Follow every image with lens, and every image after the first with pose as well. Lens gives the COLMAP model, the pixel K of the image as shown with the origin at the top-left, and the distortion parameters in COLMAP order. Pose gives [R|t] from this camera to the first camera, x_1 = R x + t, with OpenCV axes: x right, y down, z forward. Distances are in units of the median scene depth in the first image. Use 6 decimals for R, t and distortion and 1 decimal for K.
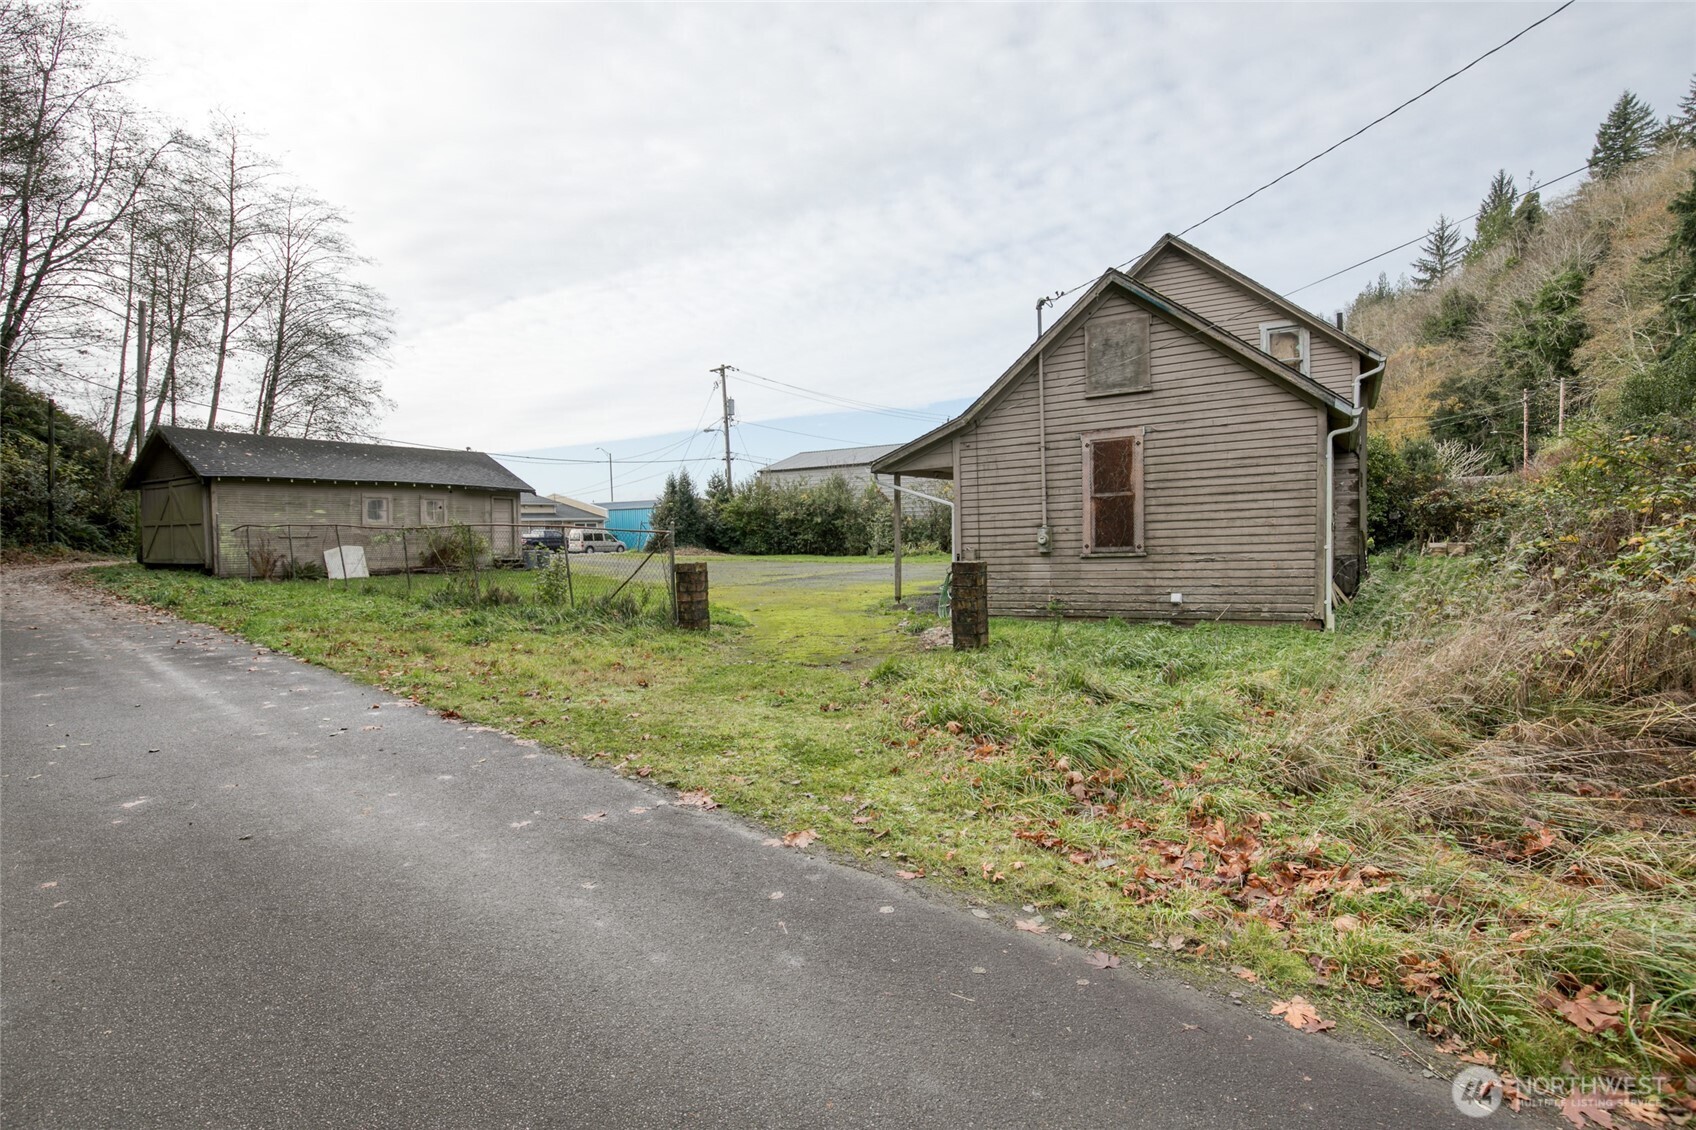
lens RADIAL K [[800.6, 0, 878.1], [0, 800.6, 563.0], [0, 0, 1]] dist [-0.029861, 0.000730]
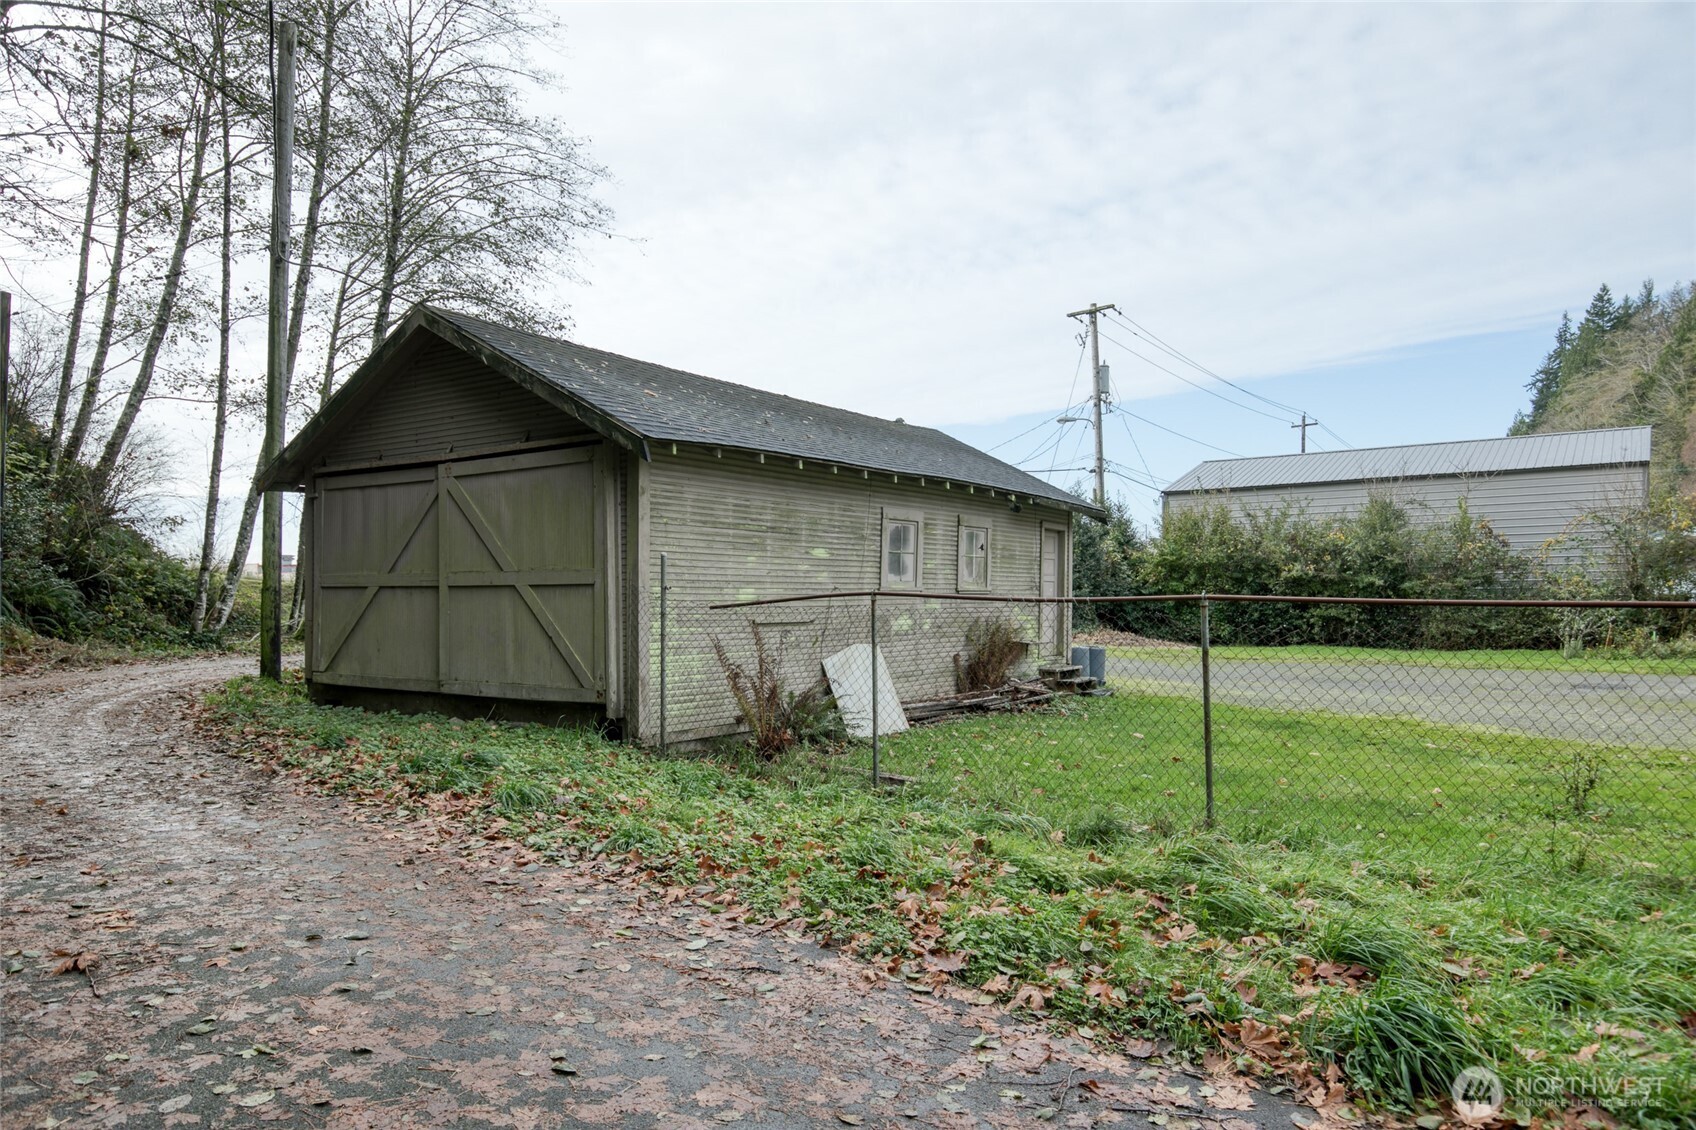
lens RADIAL K [[1088.7, 0, 849.7], [0, 1088.7, 602.2], [0, 0, 1]] dist [-0.001124, -0.000981]
pose [[0.999156, 0.007073, -0.040475, -0.345355], [-0.008393, 0.999436, -0.032530, -0.012834], [0.040222, 0.032842, 0.998651, 0.247752]]
